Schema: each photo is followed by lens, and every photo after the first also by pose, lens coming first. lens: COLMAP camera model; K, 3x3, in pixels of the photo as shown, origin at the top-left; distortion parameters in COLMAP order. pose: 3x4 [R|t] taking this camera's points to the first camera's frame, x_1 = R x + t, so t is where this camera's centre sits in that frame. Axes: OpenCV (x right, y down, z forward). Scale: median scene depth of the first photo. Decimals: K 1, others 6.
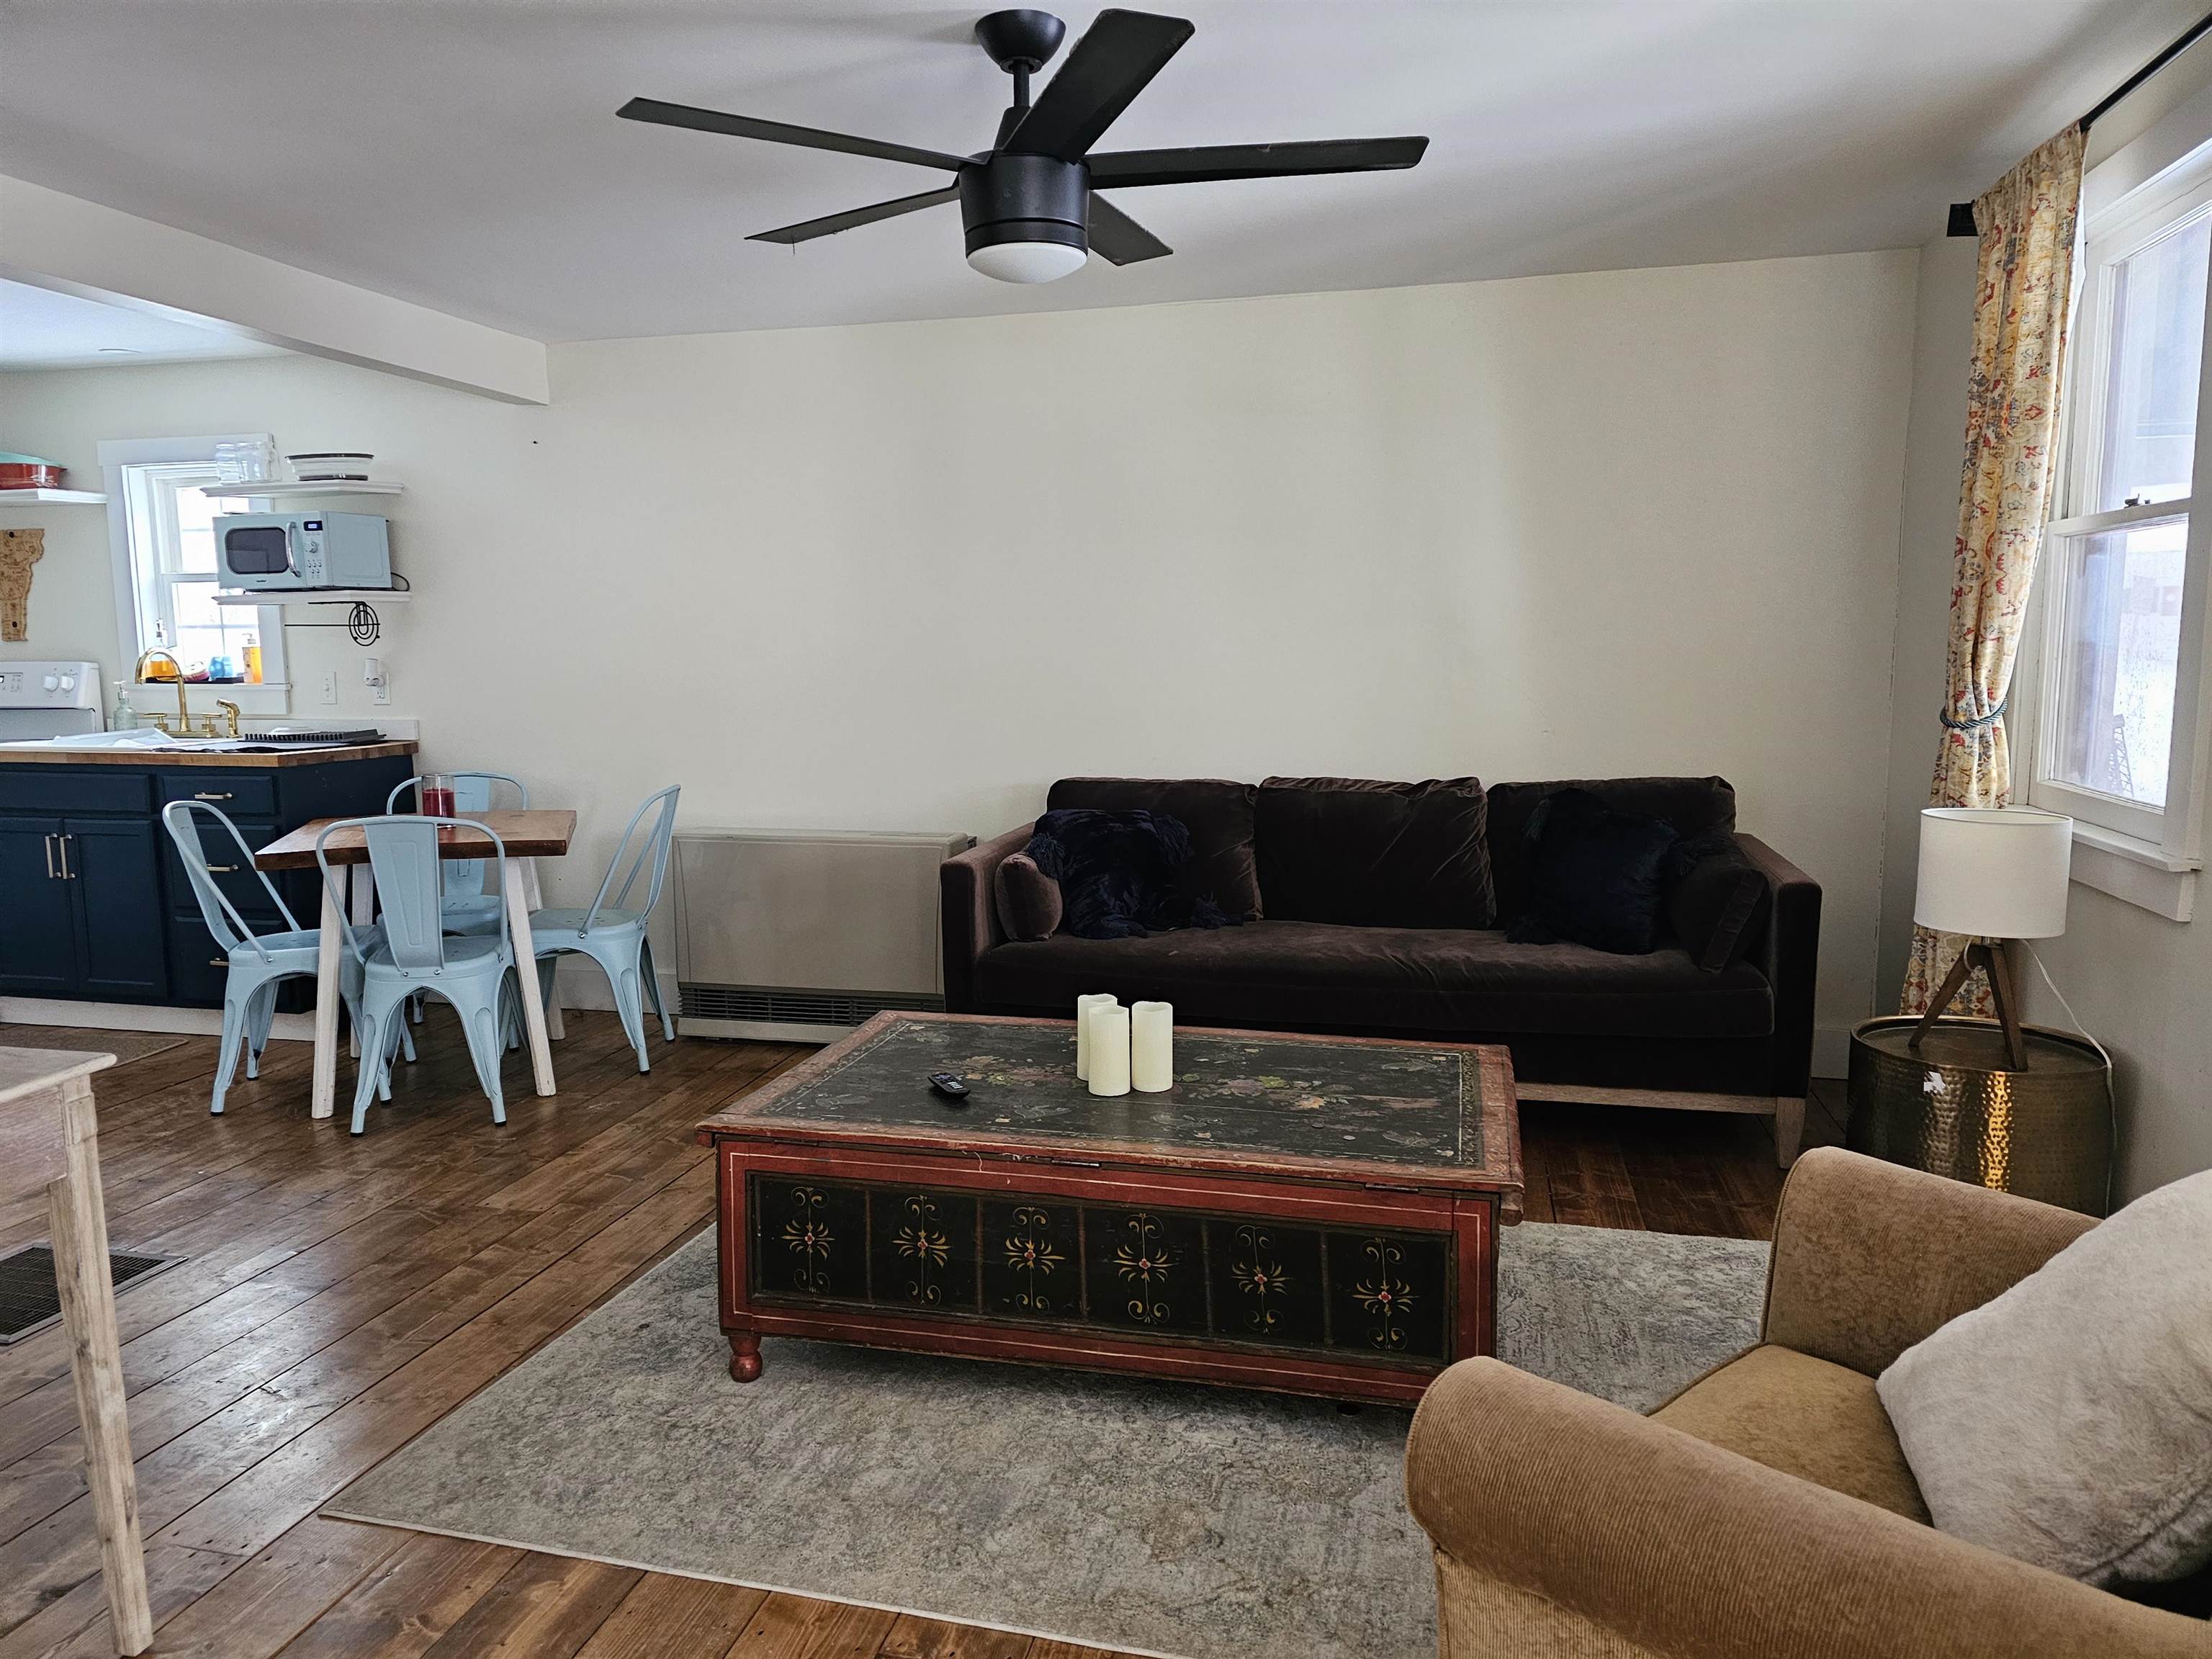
lens RADIAL K [[1497.1, 0, 1109.2], [0, 1497.1, 837.7], [0, 0, 1]] dist [0.033357, -0.007372]
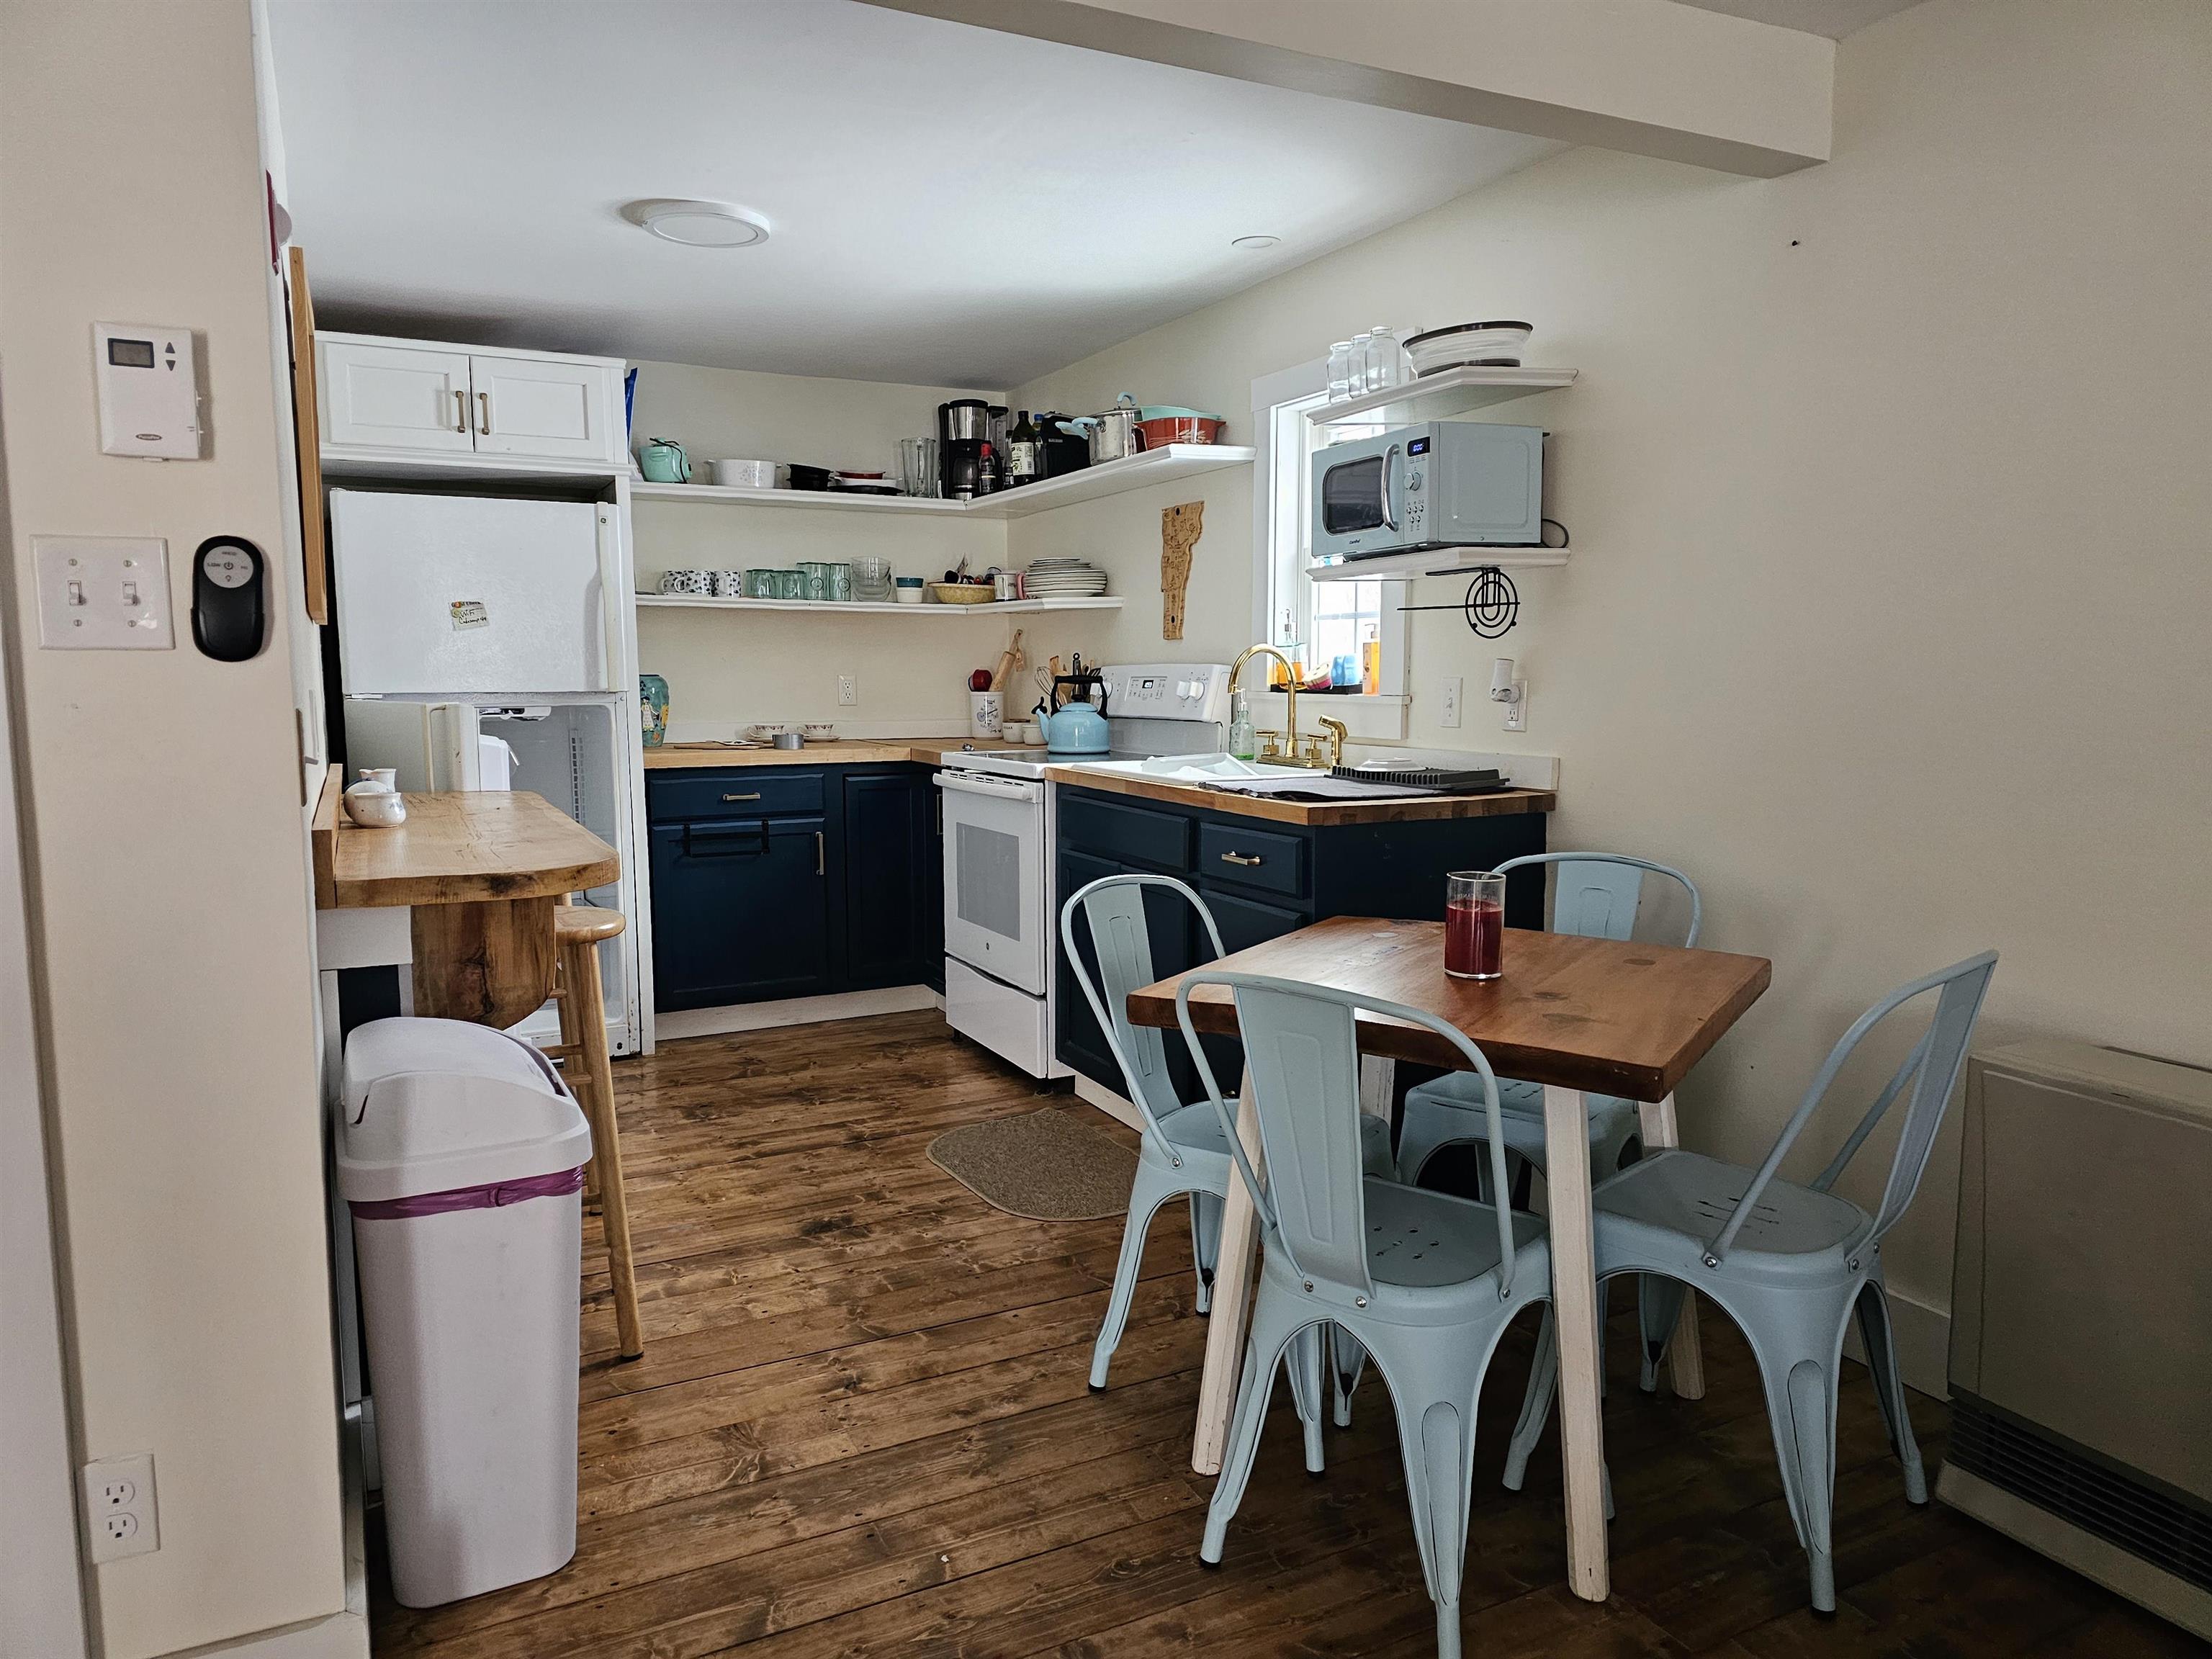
lens RADIAL K [[1497.1, 0, 1104.8], [0, 1497.1, 836.2], [0, 0, 1]] dist [0.033357, -0.007372]
pose [[0.645229, 0.092531, -0.758365, -0.115320], [-0.099118, 0.994388, 0.036998, -0.052224], [0.757532, 0.051296, 0.650779, 0.477949]]
